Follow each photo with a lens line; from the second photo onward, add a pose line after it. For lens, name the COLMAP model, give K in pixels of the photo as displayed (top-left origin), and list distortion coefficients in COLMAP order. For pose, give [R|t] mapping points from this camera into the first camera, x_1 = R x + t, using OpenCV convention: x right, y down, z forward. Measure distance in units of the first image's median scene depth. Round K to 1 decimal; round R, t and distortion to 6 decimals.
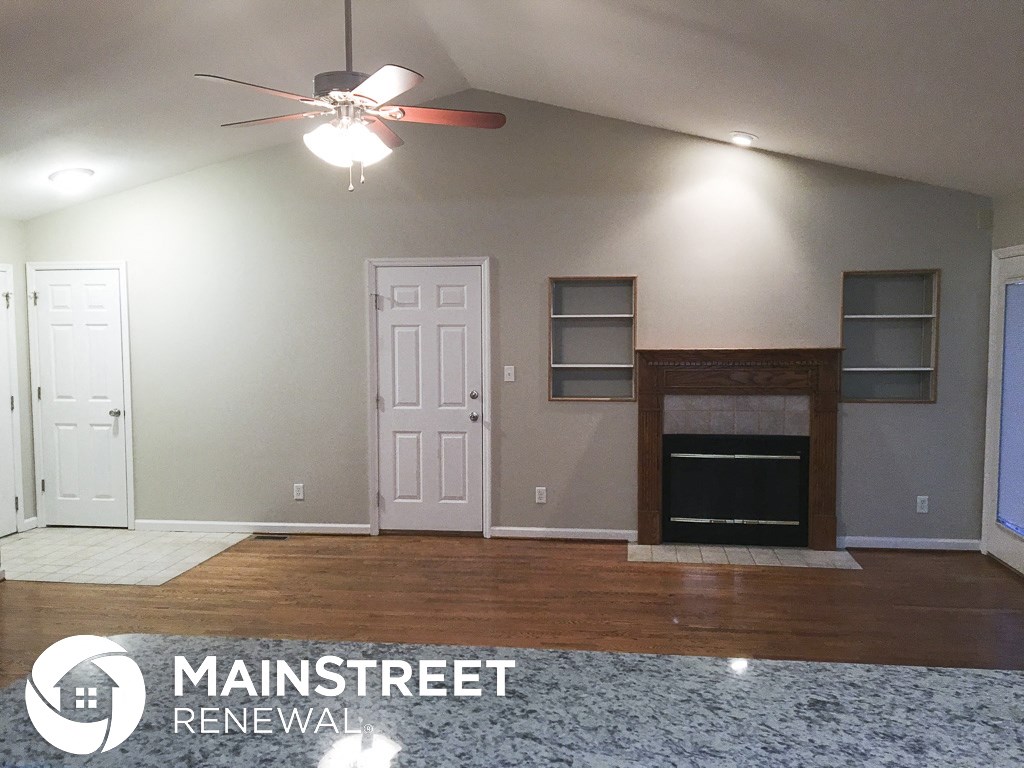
lens RADIAL K [[840.5, 0, 512.0], [0, 840.5, 384.0], [0, 0, 1]] dist [0.066754, -0.115907]
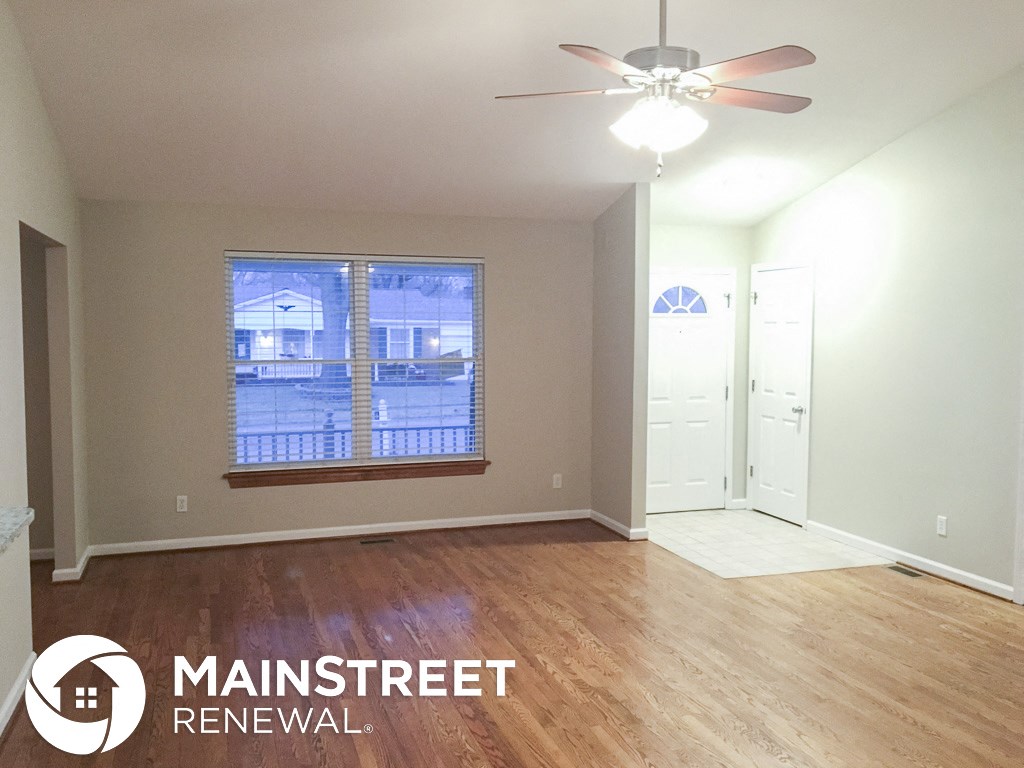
lens RADIAL K [[882.0, 0, 512.0], [0, 882.0, 384.0], [0, 0, 1]] dist [-0.000338, -0.004765]
pose [[0.443378, 0.068209, -0.893736, 0.327192], [-0.069689, 0.996705, 0.041495, -0.017359], [0.893622, 0.043886, 0.446670, 0.235533]]
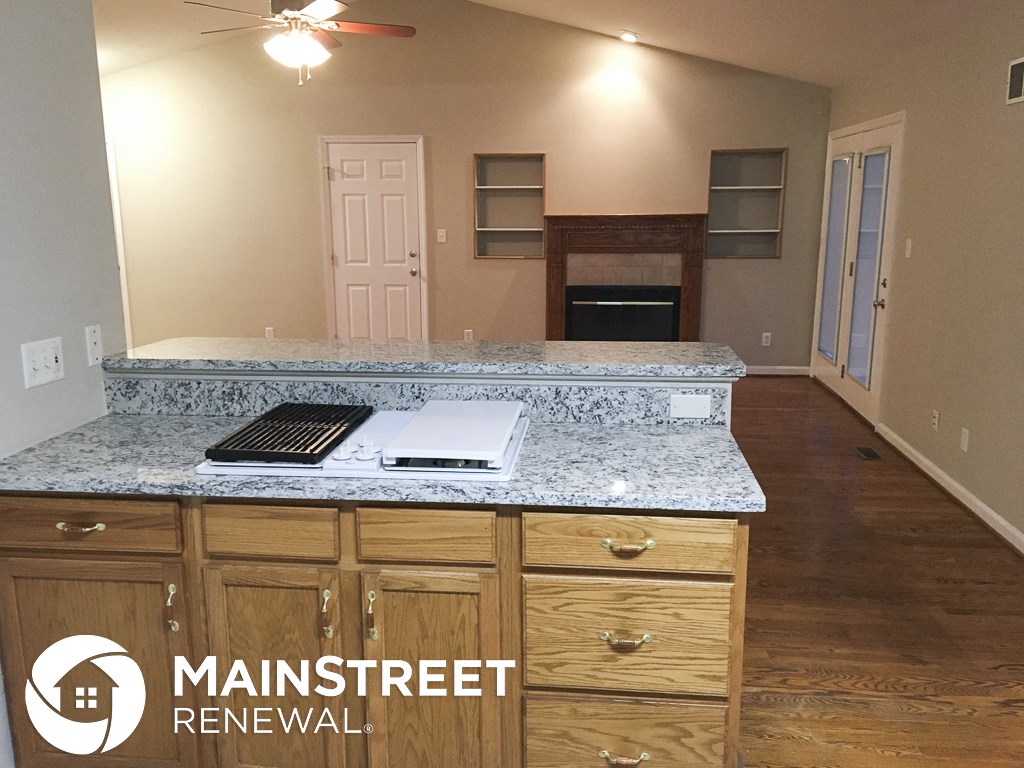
lens RADIAL K [[840.5, 0, 512.0], [0, 840.5, 384.0], [0, 0, 1]] dist [0.066754, -0.115907]
pose [[0.999297, -0.004191, 0.037266, 0.053295], [-0.001001, 0.990401, 0.138217, 0.032144], [-0.037487, -0.138157, 0.989701, -0.237726]]
